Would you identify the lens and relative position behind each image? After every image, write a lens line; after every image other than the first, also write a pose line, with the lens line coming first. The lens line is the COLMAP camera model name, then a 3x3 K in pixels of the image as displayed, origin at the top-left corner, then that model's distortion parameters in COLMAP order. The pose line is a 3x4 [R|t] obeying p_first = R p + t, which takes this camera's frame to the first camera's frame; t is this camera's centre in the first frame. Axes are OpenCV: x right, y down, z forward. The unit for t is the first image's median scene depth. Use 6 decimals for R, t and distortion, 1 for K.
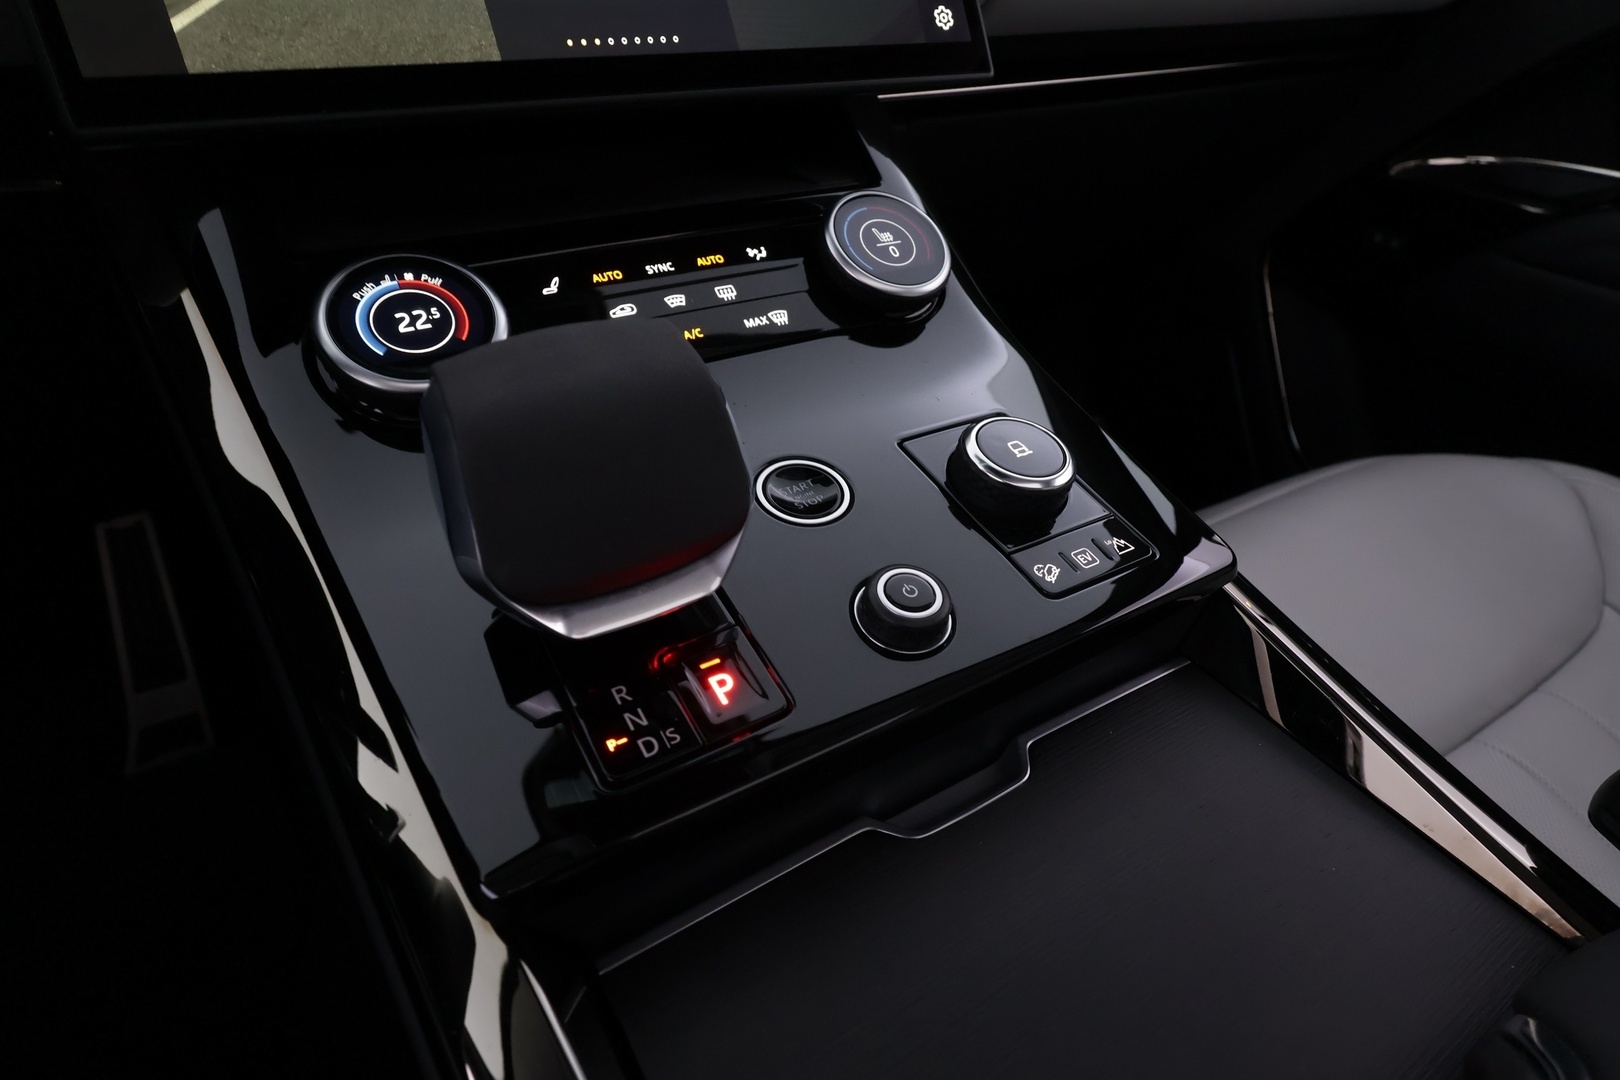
lens RADIAL K [[884.5, 0, 821.0], [0, 884.5, 539.6], [0, 0, 1]] dist [0.001024, 0.001821]
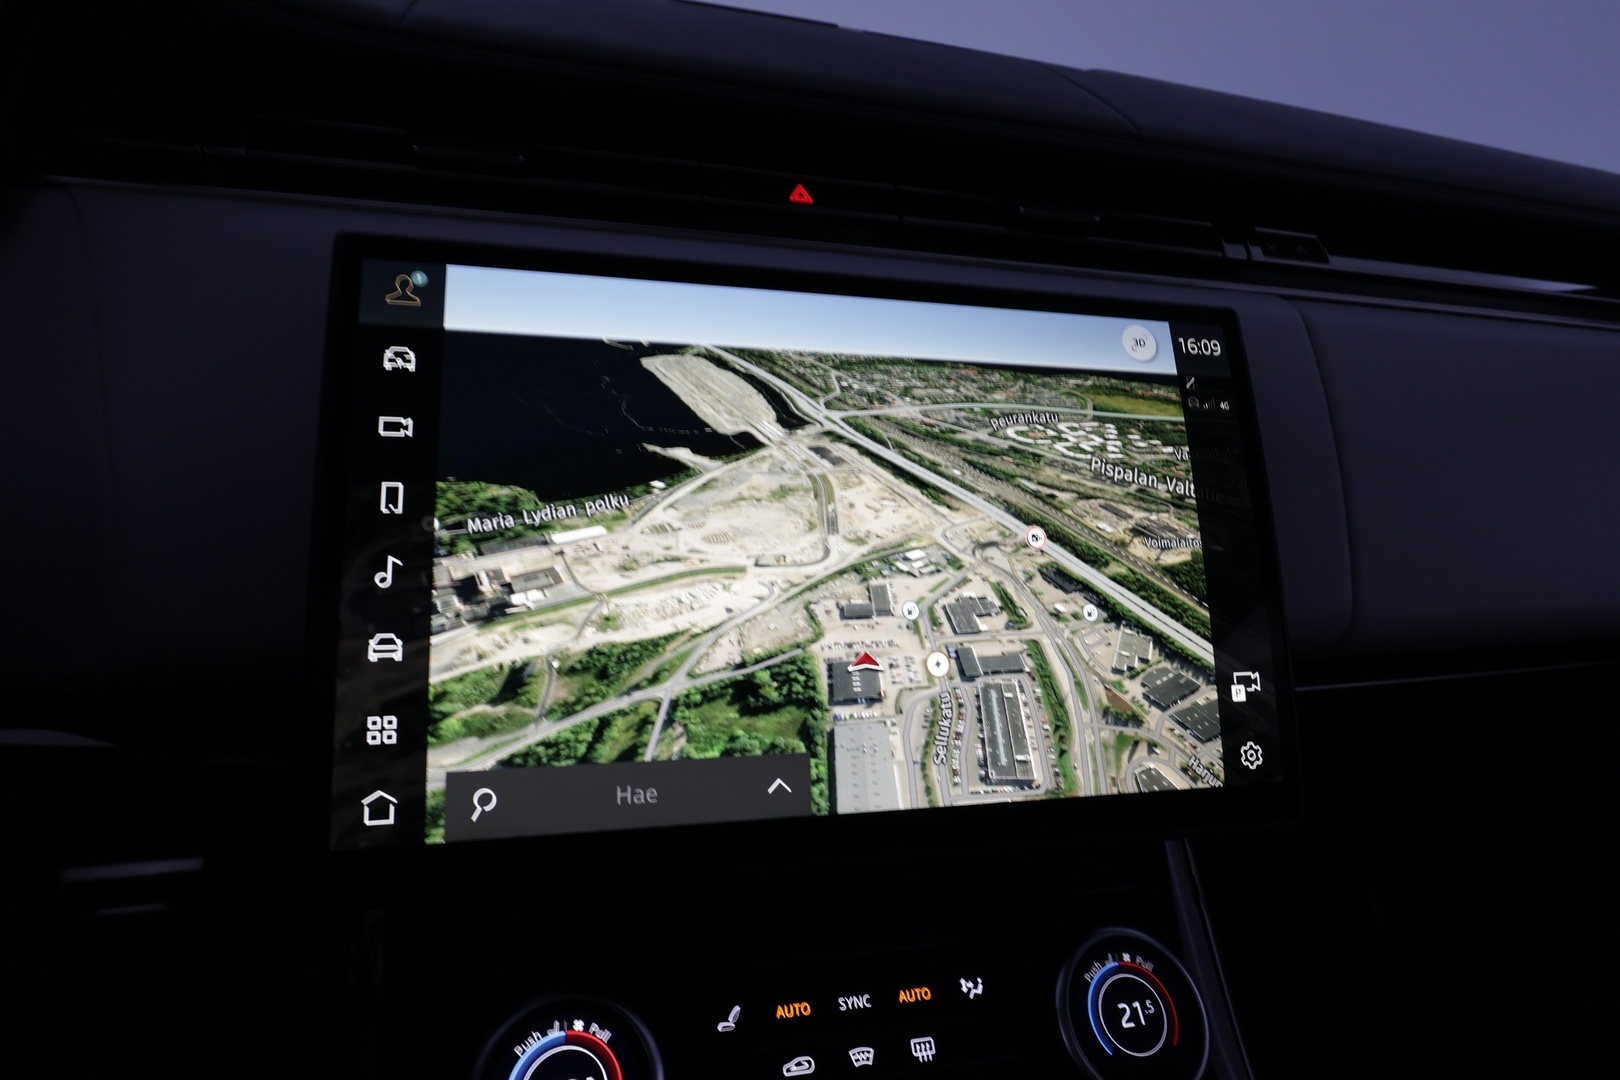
lens RADIAL K [[884.5, 0, 821.0], [0, 884.5, 539.6], [0, 0, 1]] dist [0.001024, 0.001821]
pose [[0.941675, 0.202762, -0.268581, -0.085660], [-0.254975, 0.950756, -0.176210, -0.696127], [0.219626, 0.234414, 0.947003, 0.067108]]
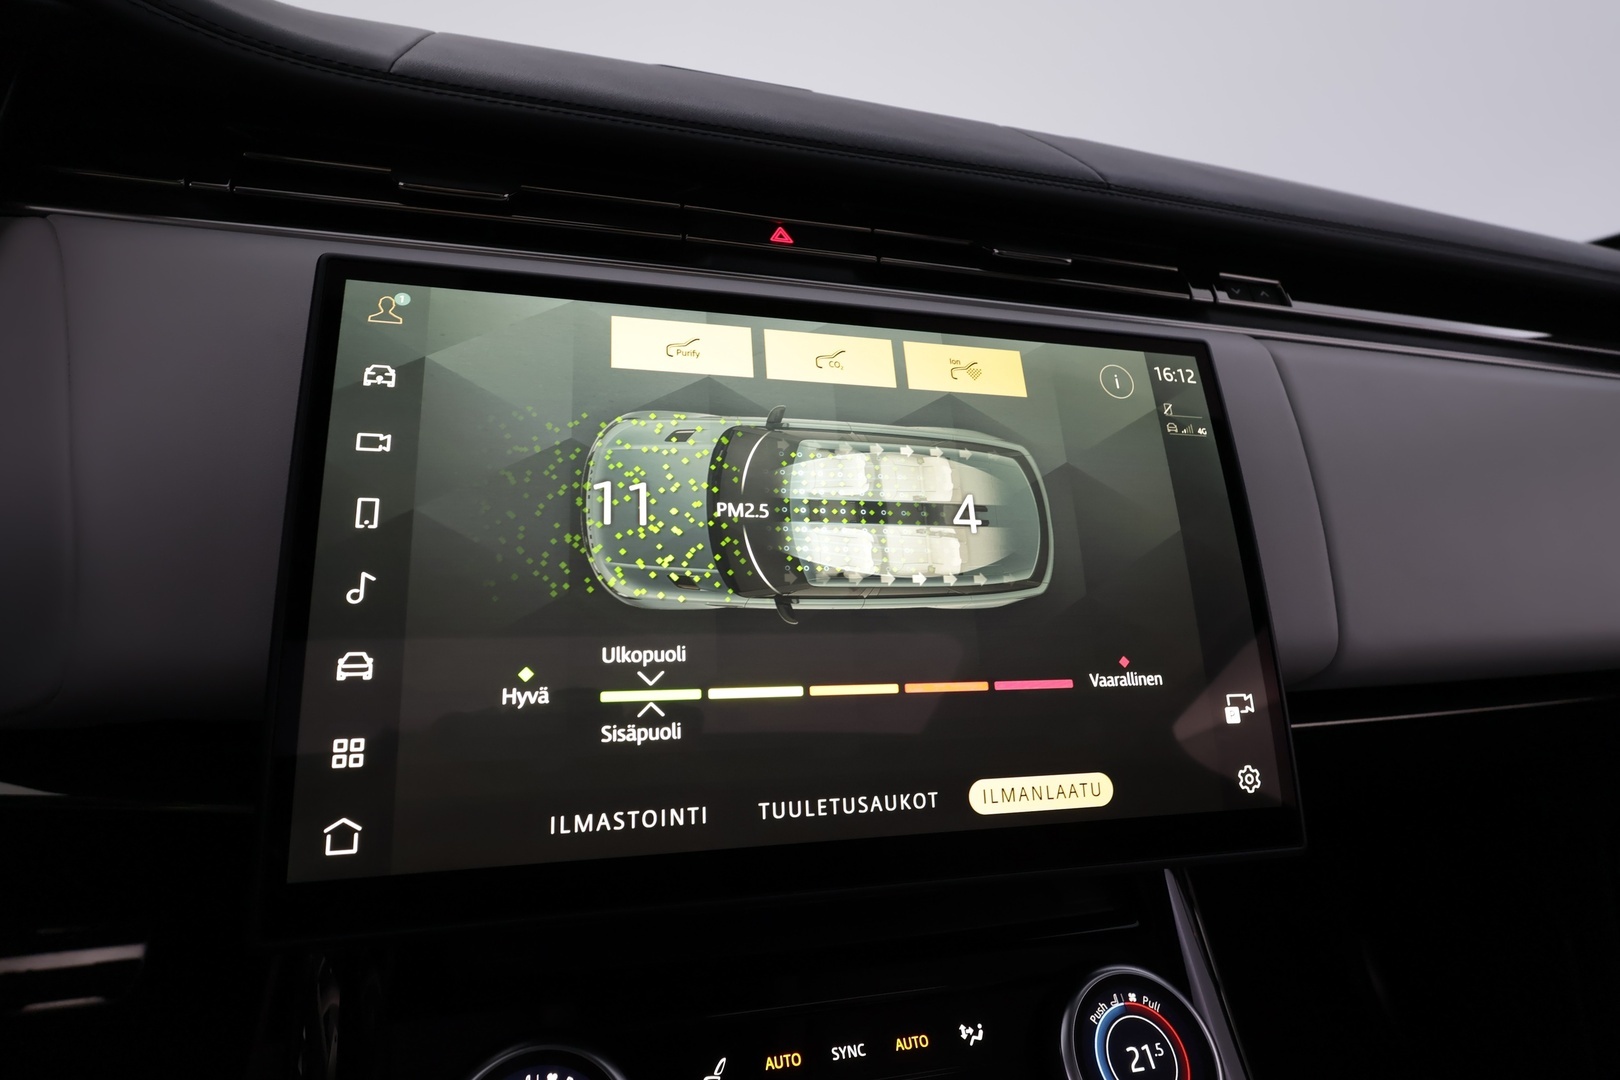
lens RADIAL K [[884.5, 0, 821.0], [0, 884.5, 539.6], [0, 0, 1]] dist [0.001024, 0.001821]
pose [[0.951331, 0.166997, -0.259000, -0.087880], [-0.237308, 0.933167, -0.269969, -0.627947], [0.196606, 0.318293, 0.927381, 0.098076]]
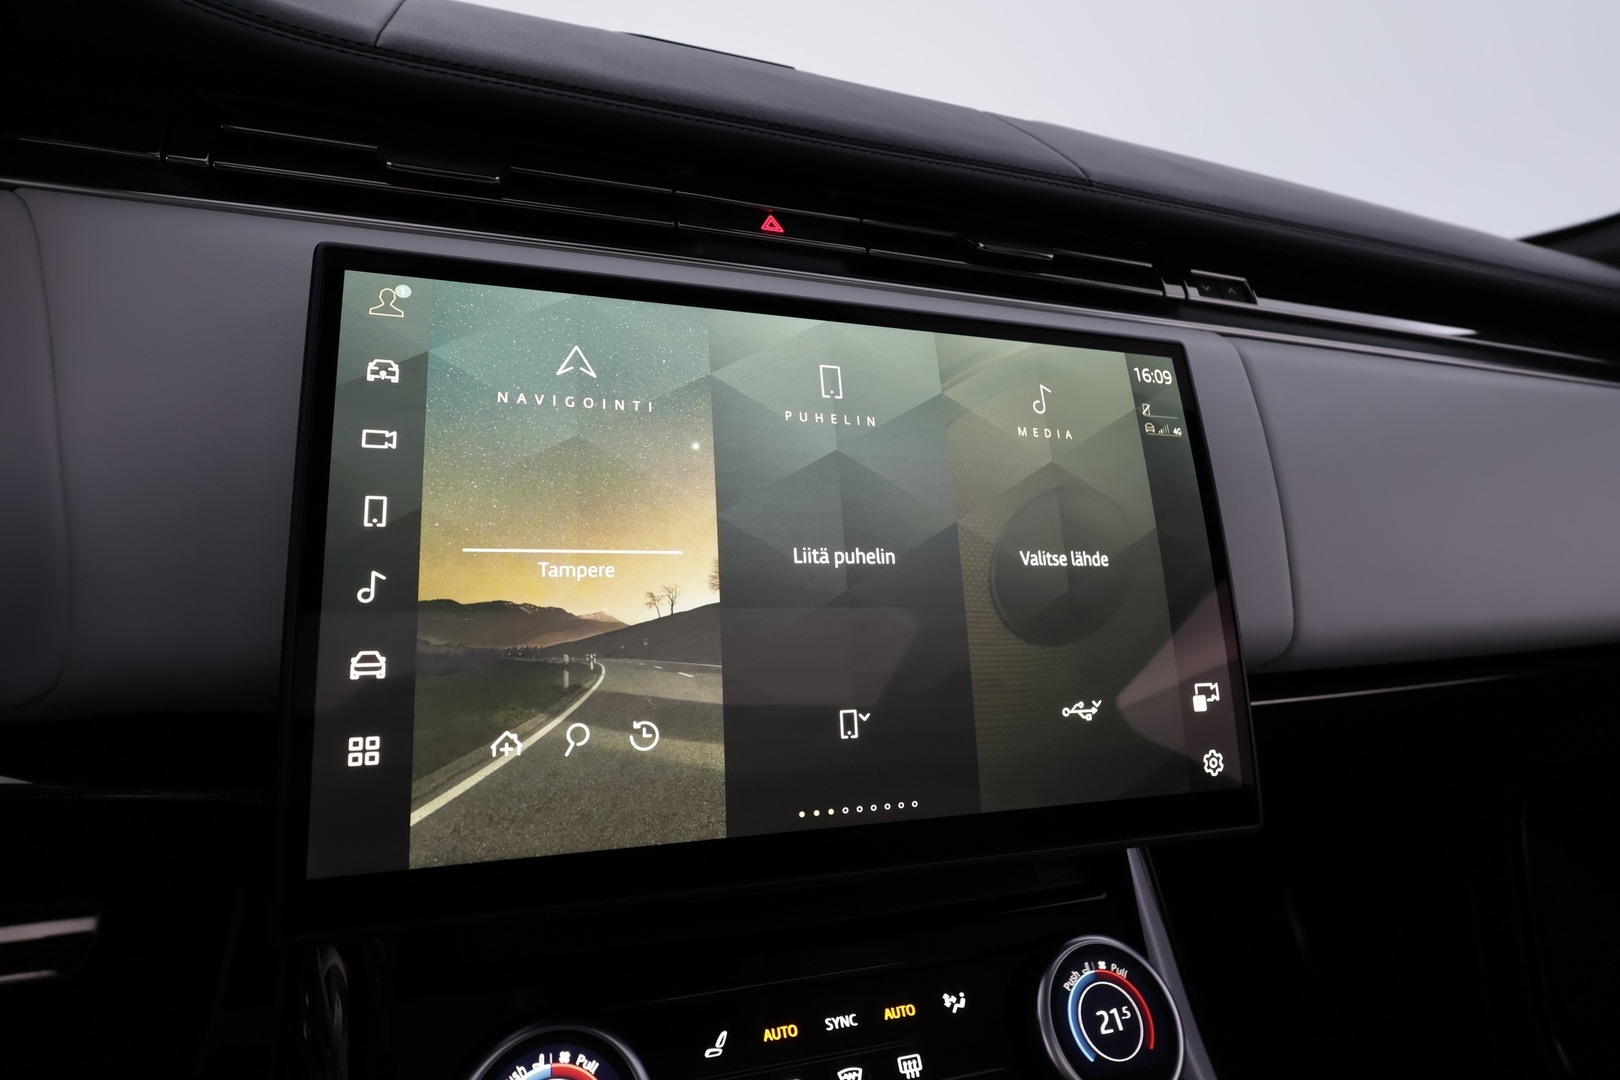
lens RADIAL K [[884.5, 0, 821.0], [0, 884.5, 539.6], [0, 0, 1]] dist [0.001024, 0.001821]
pose [[0.963058, 0.189686, -0.191148, -0.150184], [-0.233267, 0.942283, -0.240188, -0.648990], [0.134556, 0.275903, 0.951721, 0.046030]]
